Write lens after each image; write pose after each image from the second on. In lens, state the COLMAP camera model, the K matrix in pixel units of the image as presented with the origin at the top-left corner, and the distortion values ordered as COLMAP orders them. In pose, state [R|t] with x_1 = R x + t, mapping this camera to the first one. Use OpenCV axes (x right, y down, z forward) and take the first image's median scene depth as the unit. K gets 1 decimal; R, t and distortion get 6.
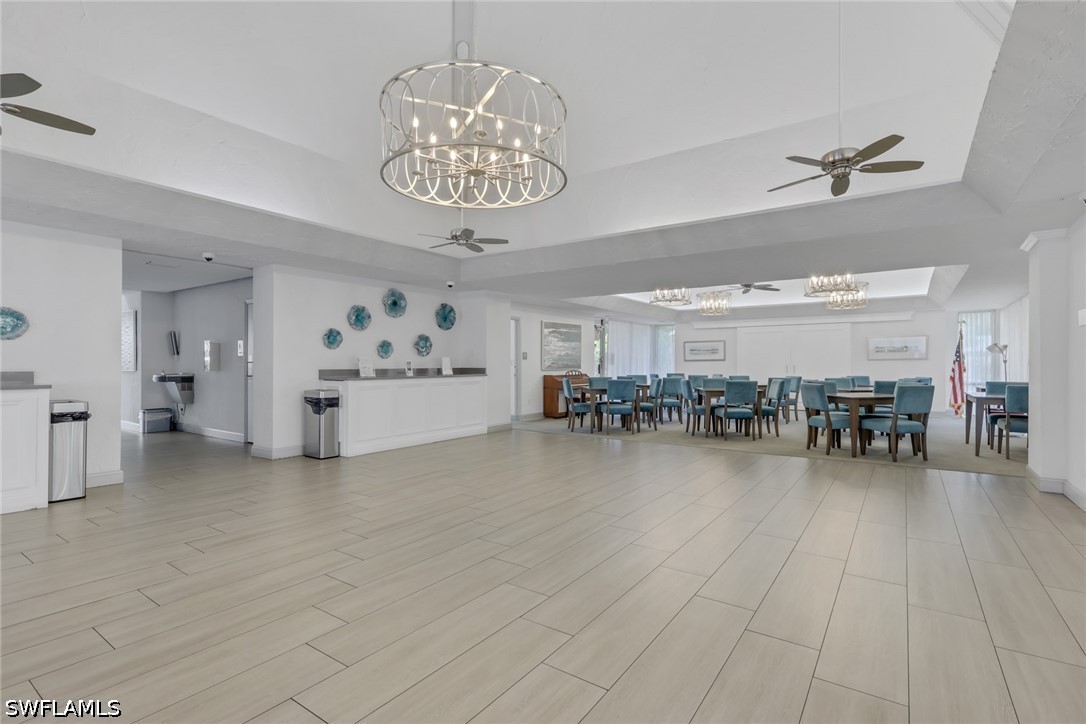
lens RADIAL K [[519.5, 0, 543.0], [0, 519.5, 362.0], [0, 0, 1]] dist [-0.000016, 0.000167]
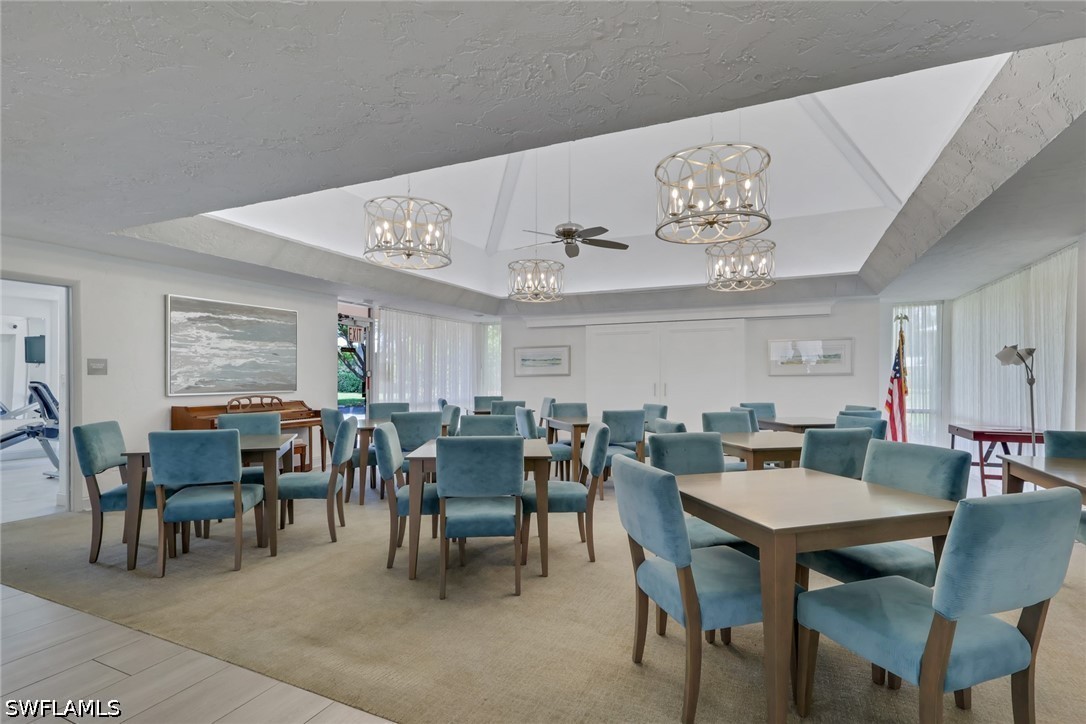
lens RADIAL K [[520.6, 0, 547.6], [0, 520.6, 374.1], [0, 0, 1]] dist [-0.000007, -0.000063]
pose [[0.983349, 0.002105, 0.181717, 0.252602], [-0.001958, 0.999998, -0.000987, -0.005249], [-0.181719, 0.000615, 0.983350, 0.441849]]
